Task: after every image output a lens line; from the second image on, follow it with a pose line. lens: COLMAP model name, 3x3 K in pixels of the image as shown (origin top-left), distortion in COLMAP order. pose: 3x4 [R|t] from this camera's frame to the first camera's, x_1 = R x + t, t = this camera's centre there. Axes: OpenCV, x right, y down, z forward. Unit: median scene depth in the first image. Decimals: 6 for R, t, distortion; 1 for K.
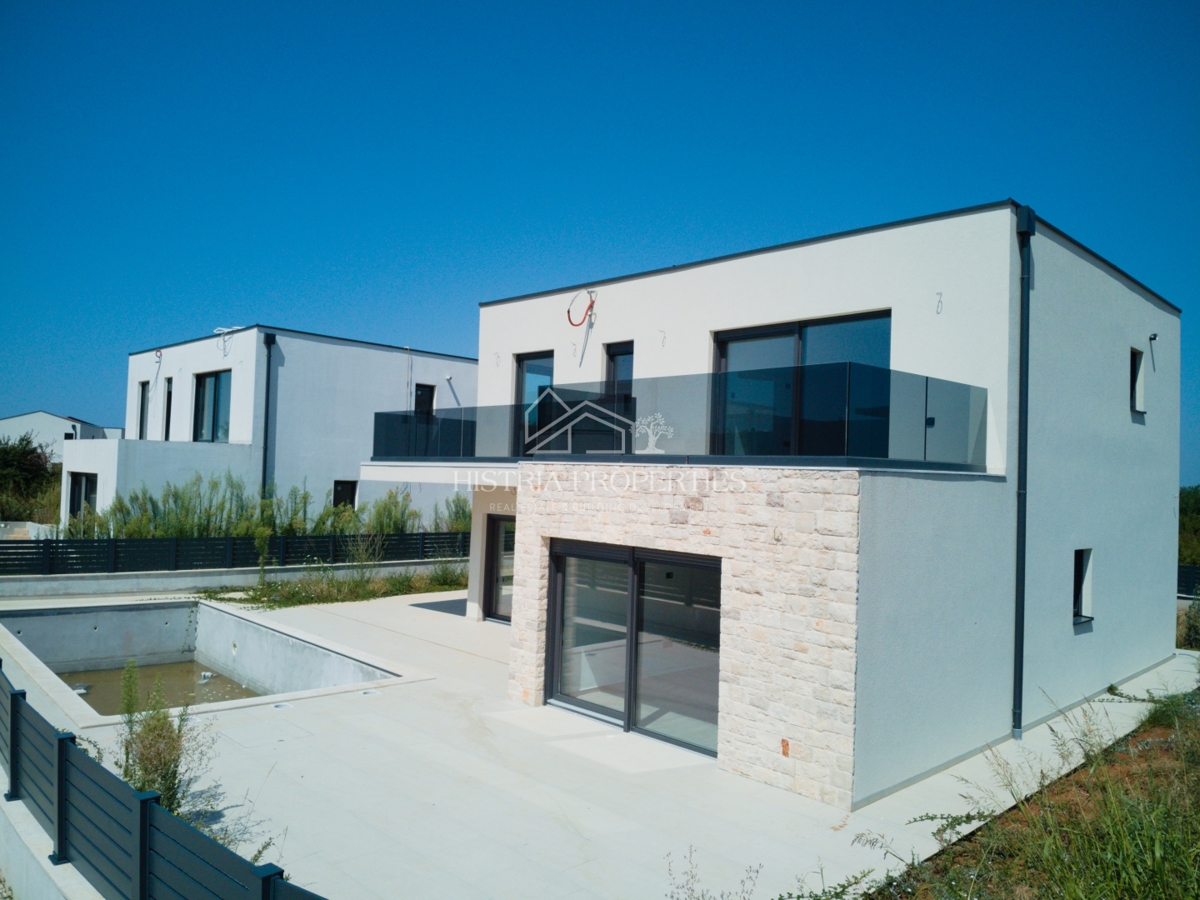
lens RADIAL K [[889.3, 0, 599.0], [0, 889.3, 422.6], [0, 0, 1]] dist [0.057651, -0.153255]
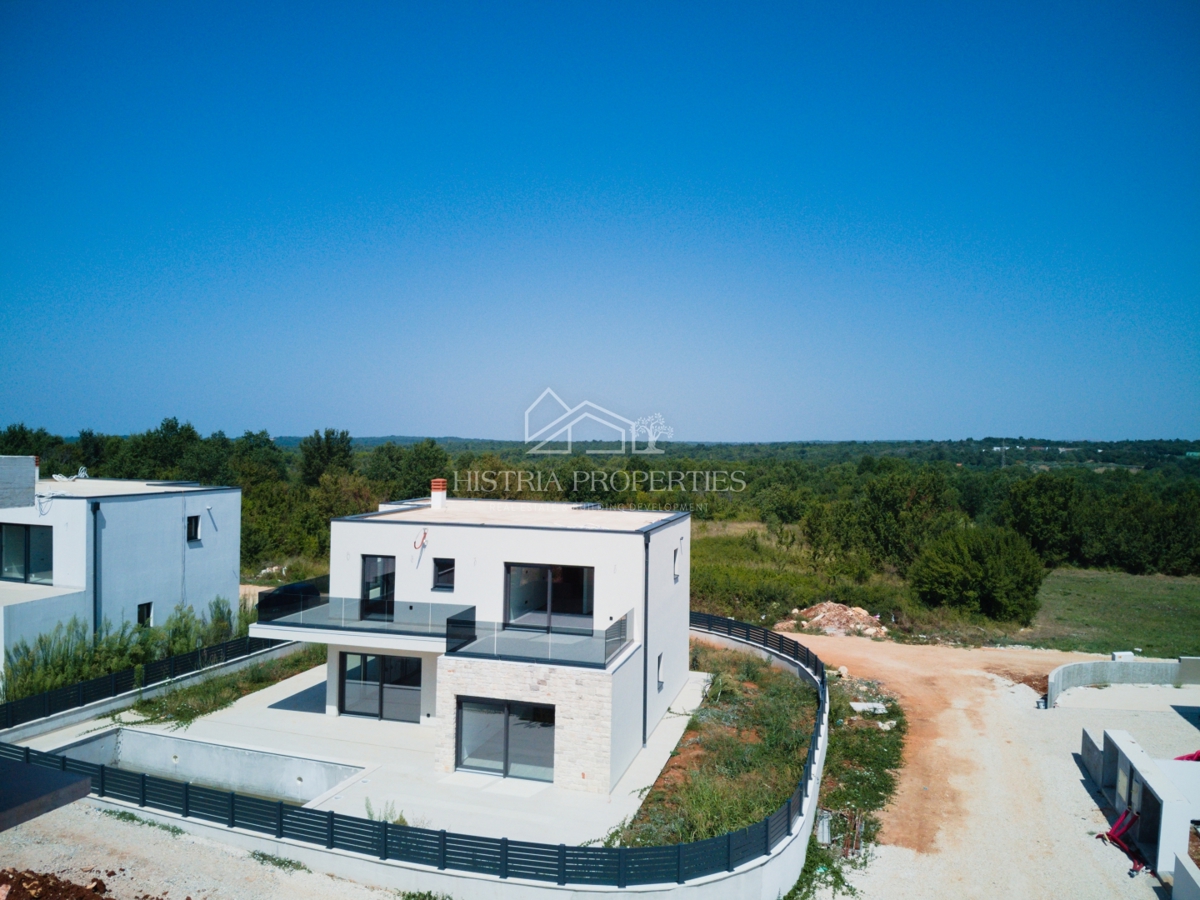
lens RADIAL K [[889.3, 0, 604.2], [0, 889.3, 442.7], [0, 0, 1]] dist [0.057651, -0.153255]
pose [[0.868086, -0.016022, 0.496155, -0.951971], [-0.020336, 0.997492, 0.067792, -0.739065], [-0.495996, -0.068939, 0.865584, -1.165762]]
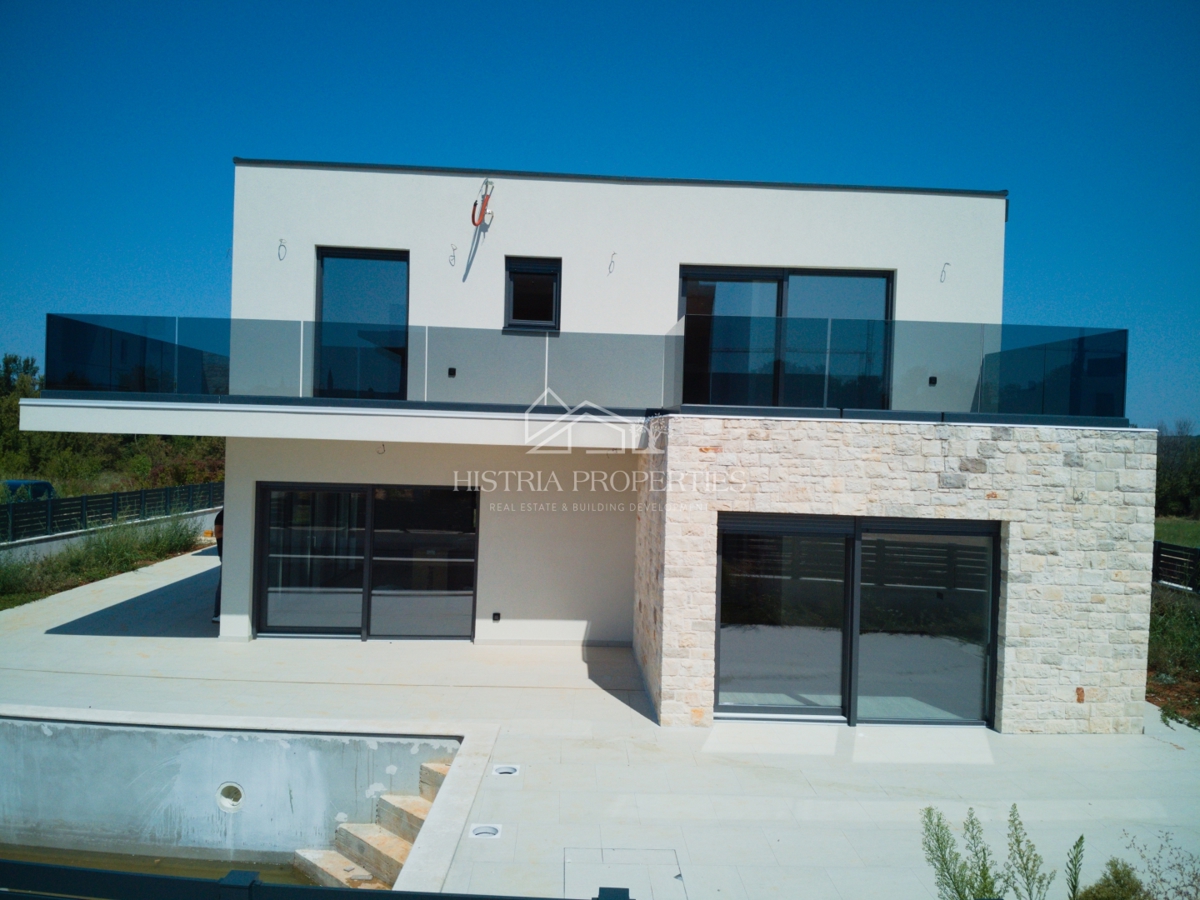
lens RADIAL K [[889.3, 0, 602.5], [0, 889.3, 451.3], [0, 0, 1]] dist [0.057651, -0.153255]
pose [[0.671551, -0.021730, 0.740640, -0.839667], [-0.052904, 0.995613, 0.077180, 0.025073], [-0.739067, -0.091014, 0.667455, 0.667636]]
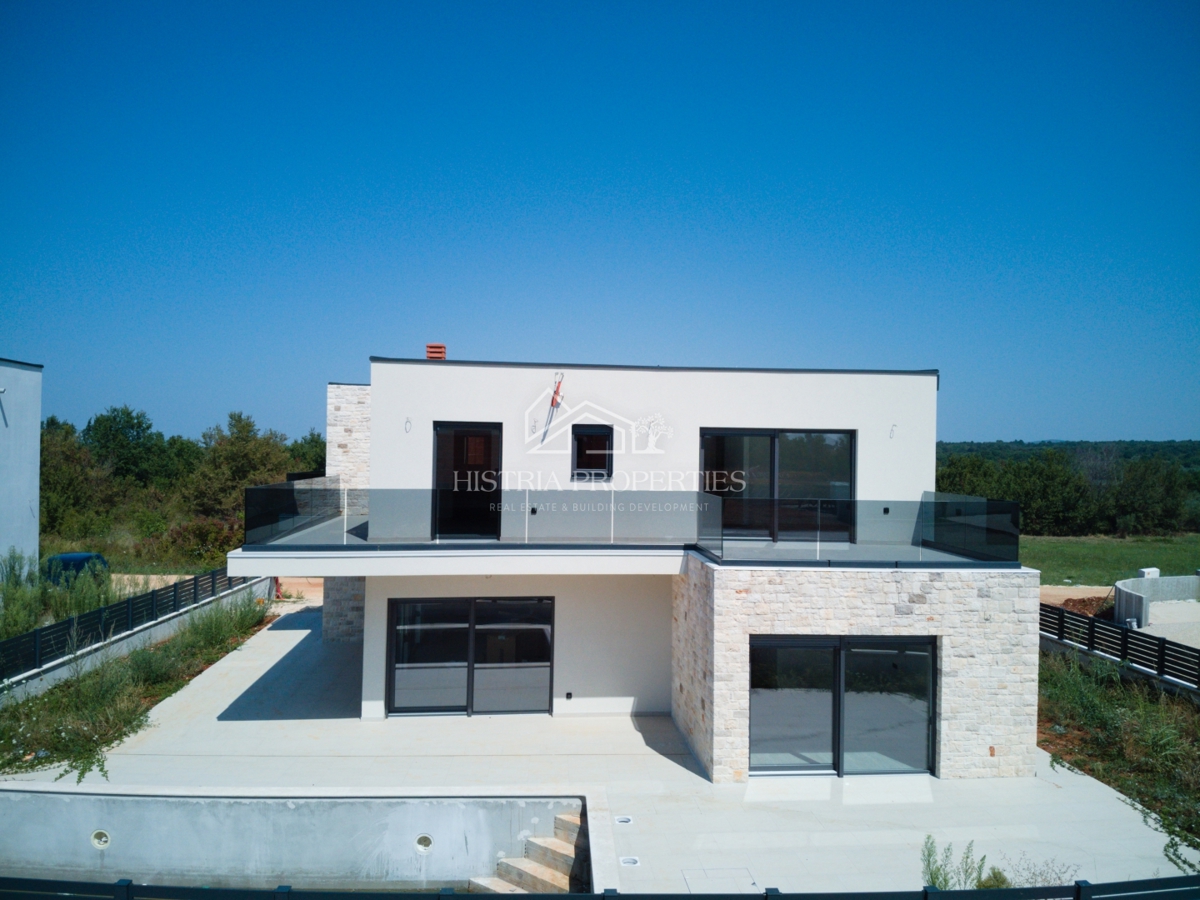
lens RADIAL K [[889.3, 0, 602.4], [0, 889.3, 448.0], [0, 0, 1]] dist [0.057651, -0.153255]
pose [[0.628735, -0.017802, 0.777416, -1.269529], [-0.042169, 0.997486, 0.056946, -0.199528], [-0.776476, -0.068586, 0.626404, 0.530625]]
